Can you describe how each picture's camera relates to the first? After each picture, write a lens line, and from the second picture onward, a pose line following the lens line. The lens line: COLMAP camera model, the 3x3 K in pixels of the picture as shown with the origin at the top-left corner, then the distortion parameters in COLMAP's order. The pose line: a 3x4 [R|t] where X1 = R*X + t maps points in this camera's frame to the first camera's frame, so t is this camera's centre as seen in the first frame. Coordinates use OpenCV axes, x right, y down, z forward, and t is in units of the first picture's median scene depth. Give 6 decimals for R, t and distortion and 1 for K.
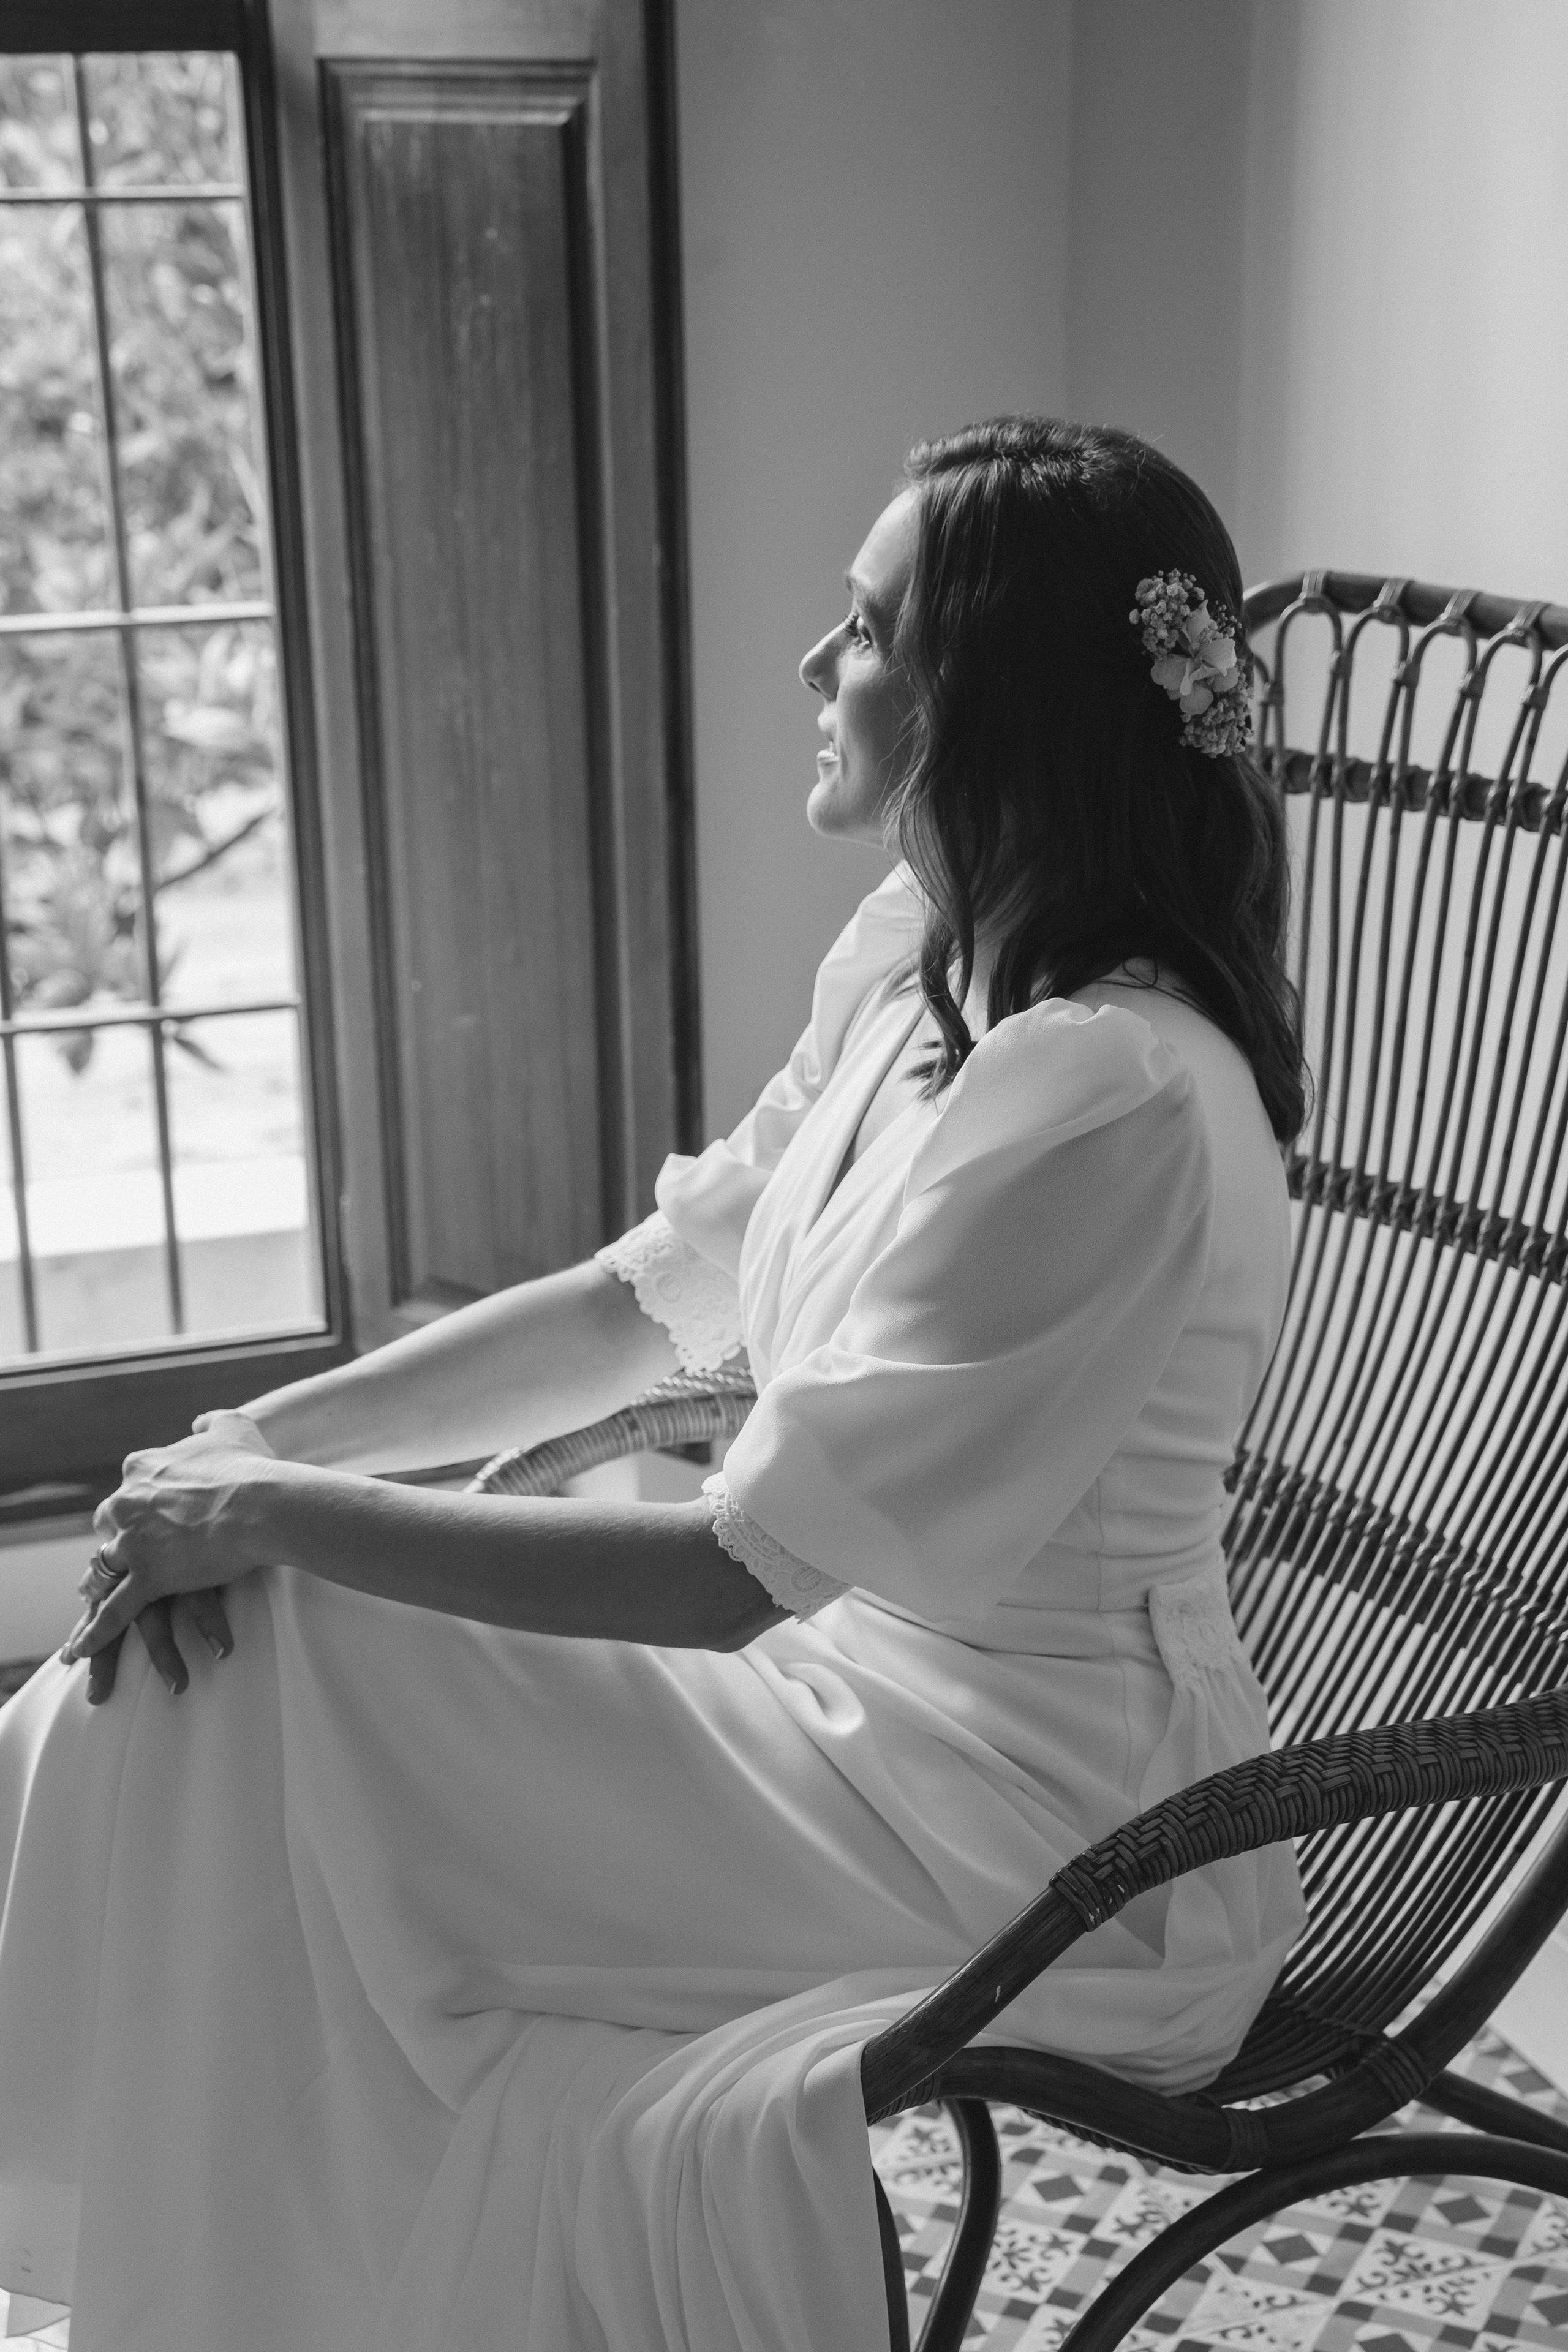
lens RADIAL K [[3828.4, 0, 784.0], [0, 3828.4, 1176.0], [0, 0, 1]] dist [0.175095, 0.123089]
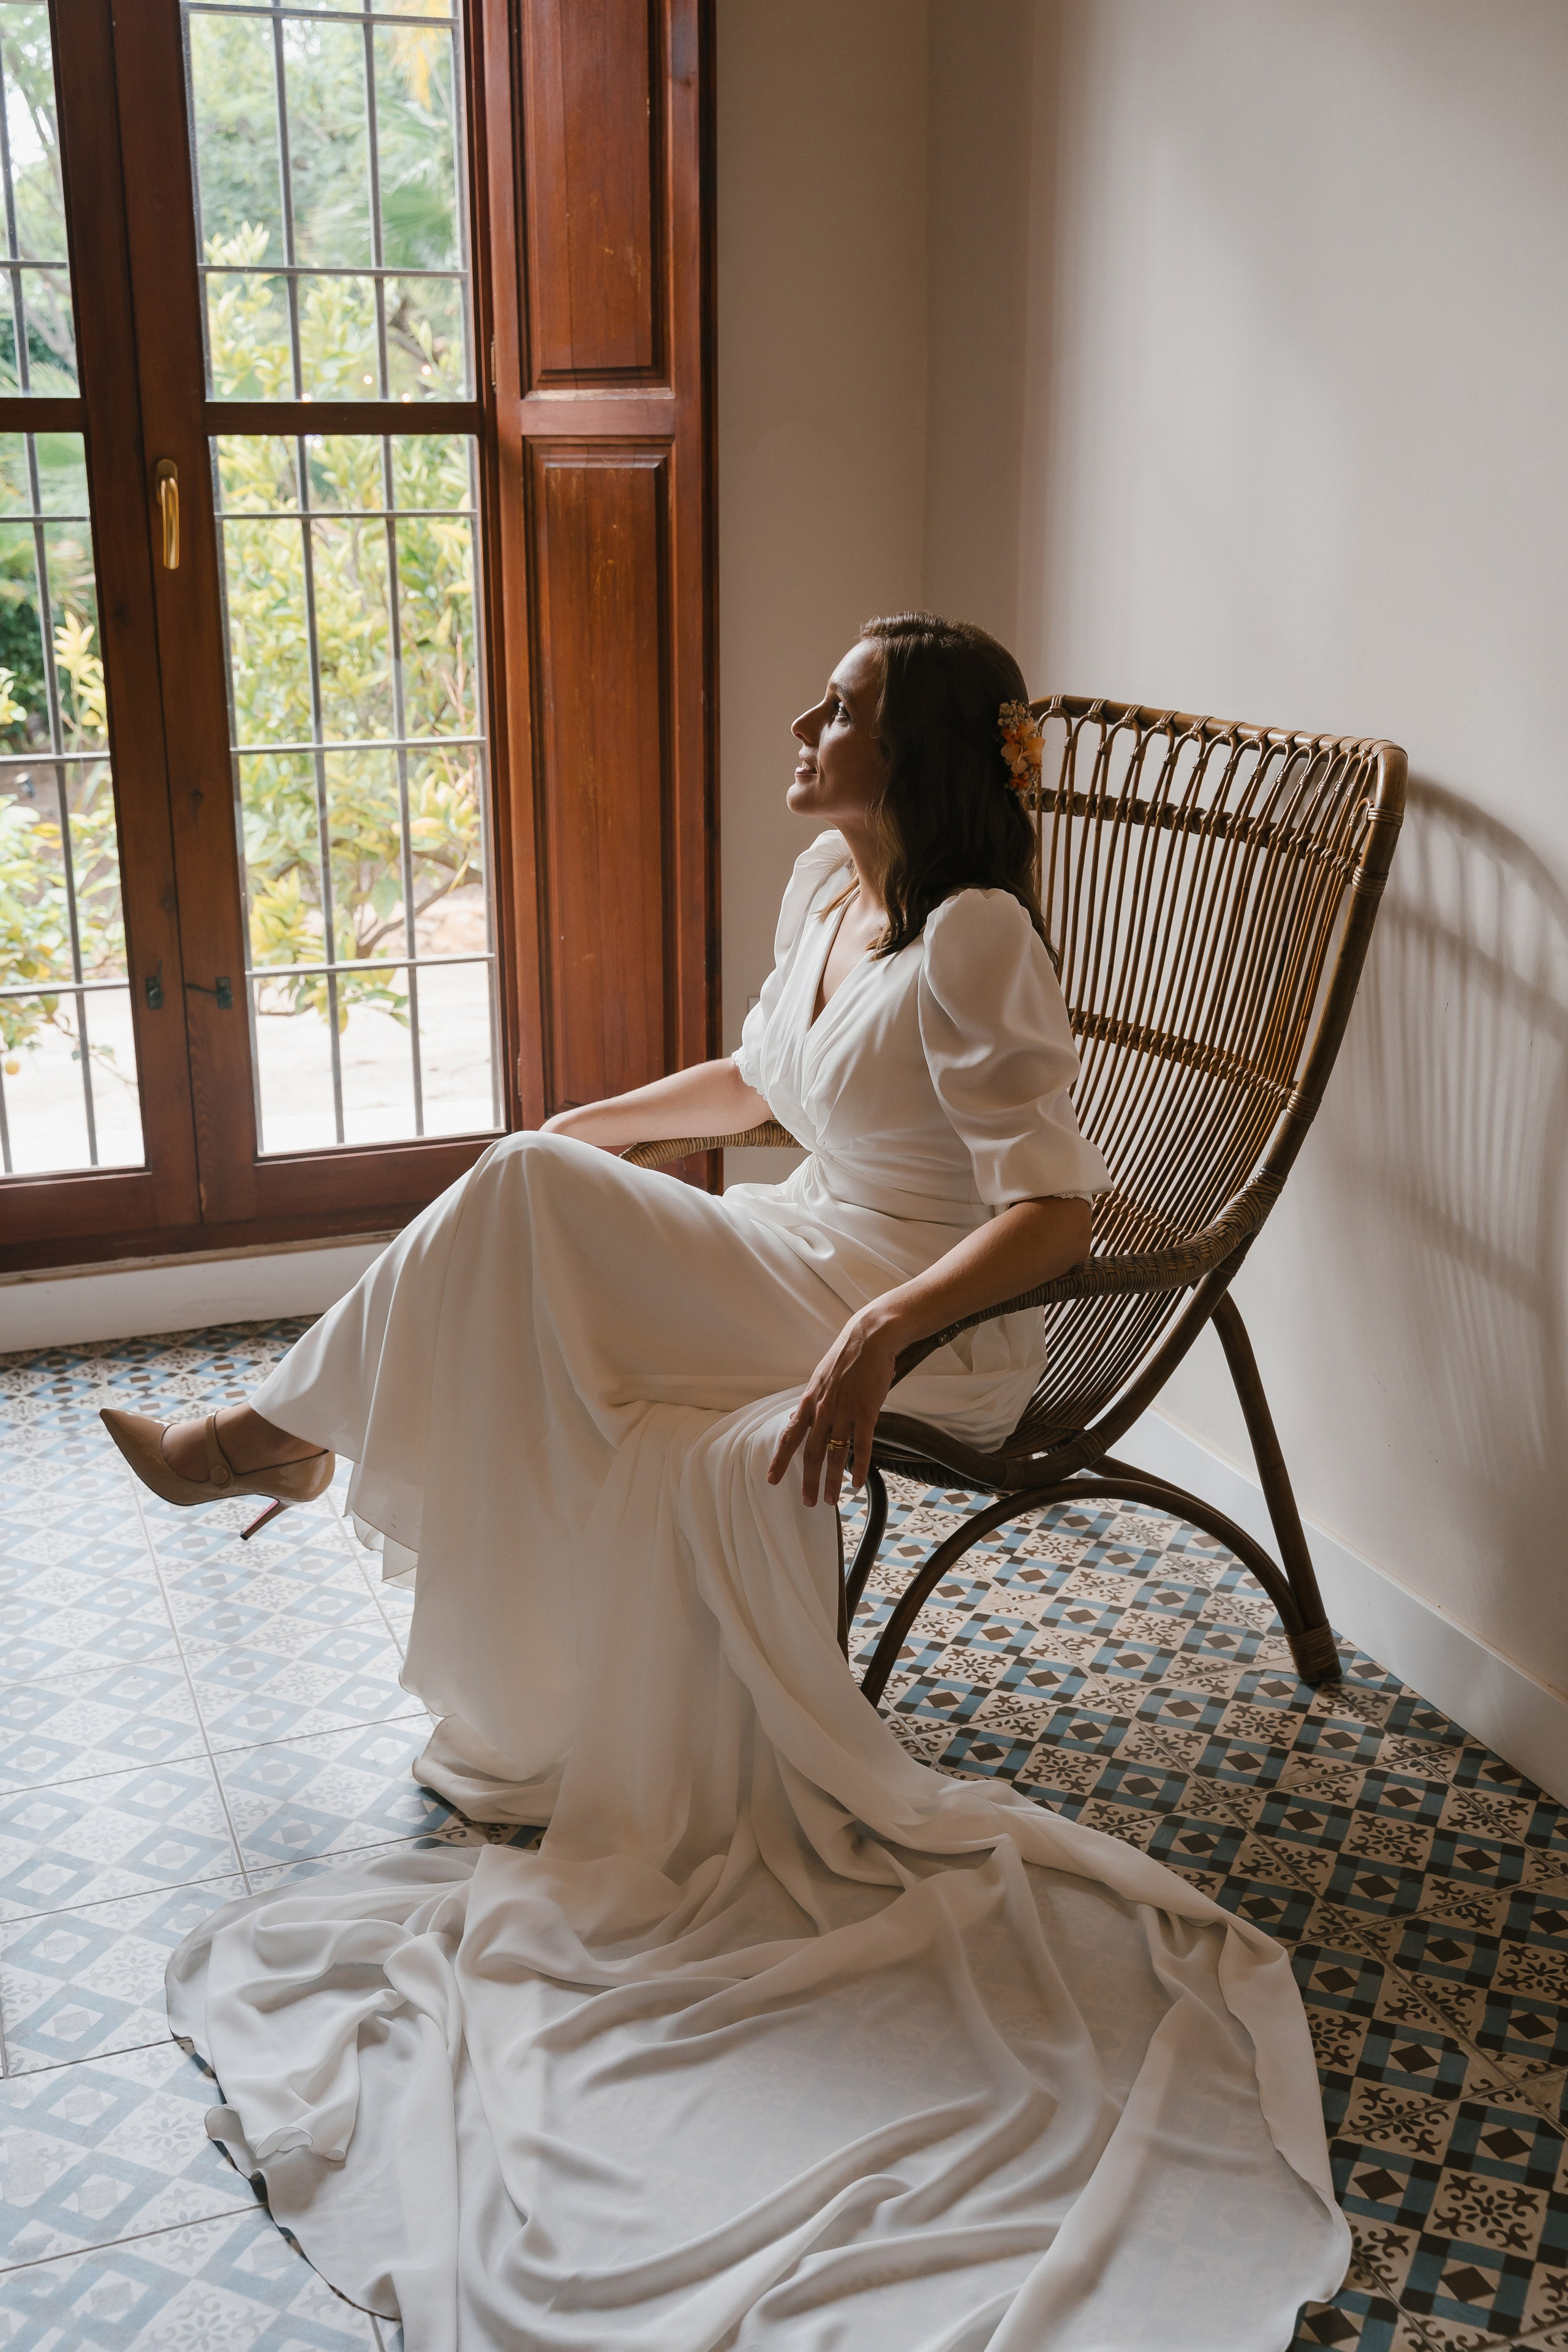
lens RADIAL K [[2357.8, 0, 784.0], [0, 2357.8, 1176.0], [0, 0, 1]] dist [-0.008790, -0.010861]
pose [[0.999532, 0.011416, 0.028378, -0.027836], [-0.011430, 0.999935, 0.000325, 0.081542], [-0.028372, -0.000650, 0.999597, -0.161091]]
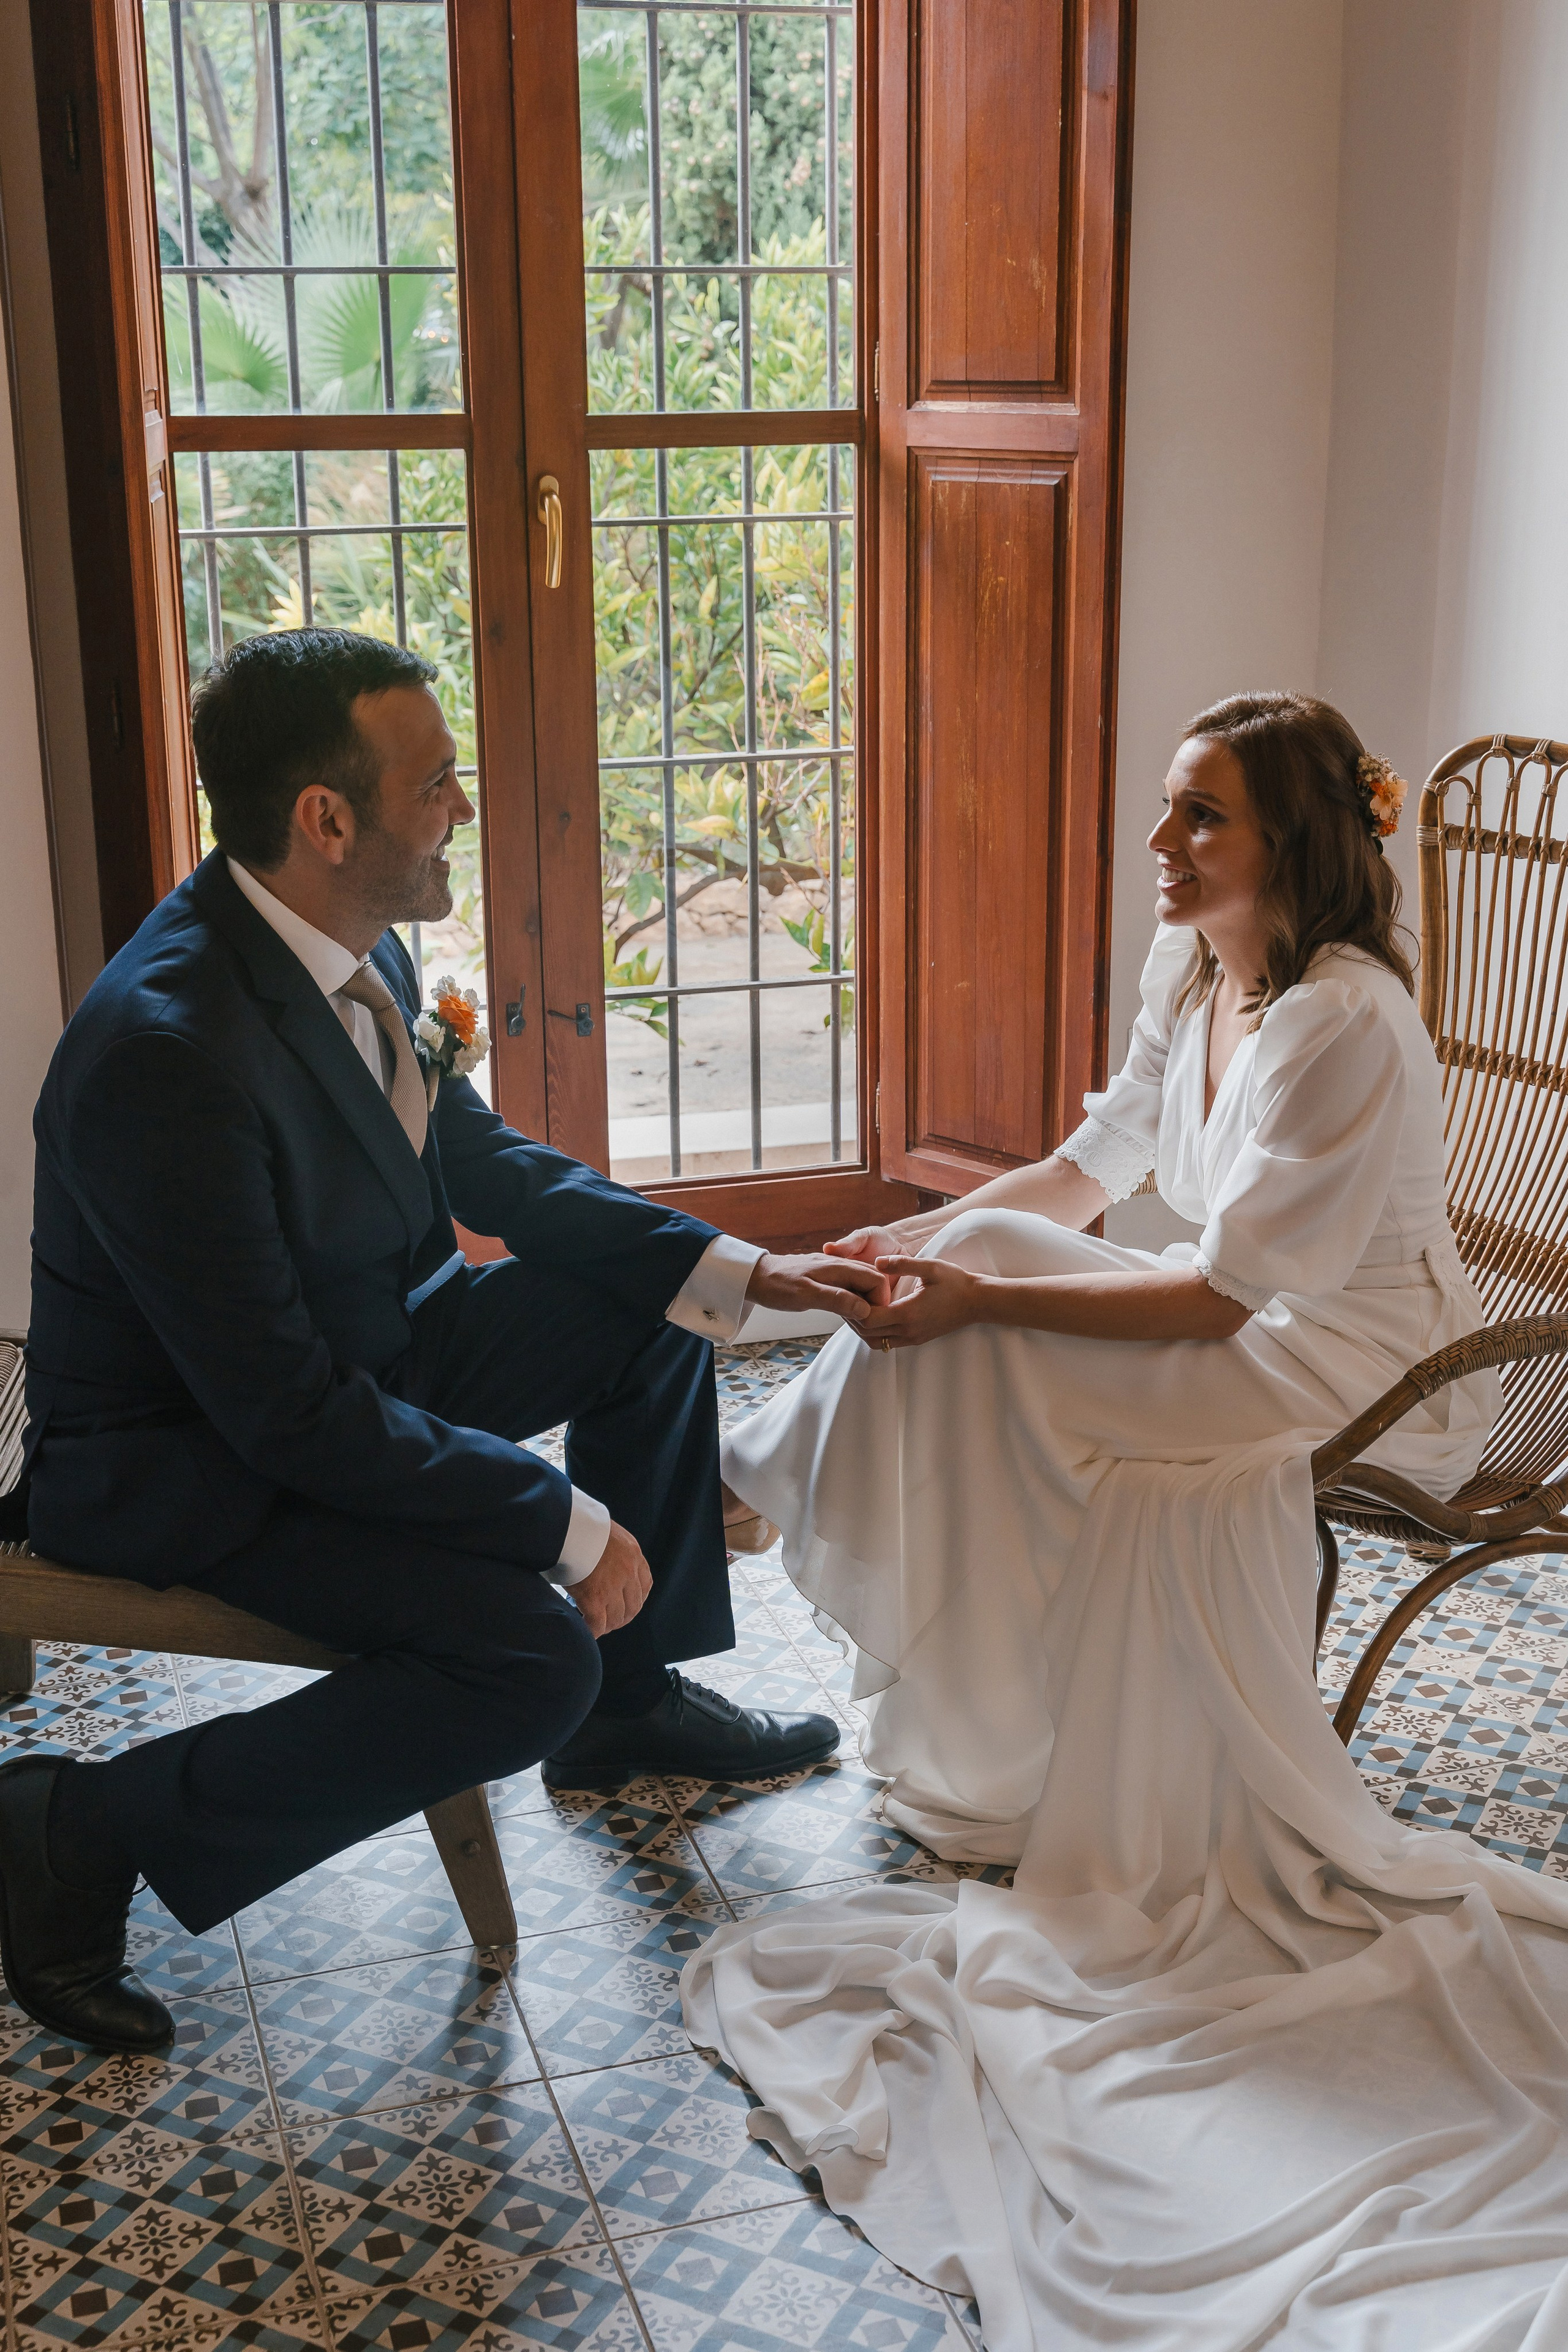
lens RADIAL K [[2796.9, 0, 784.0], [0, 2796.9, 1176.0], [0, 0, 1]] dist [-0.003133, -0.027895]
pose [[0.999269, 0.022285, -0.031060, -0.160751], [-0.022356, 0.999748, -0.001971, 0.066797], [0.031008, 0.002664, 0.999516, -0.361946]]
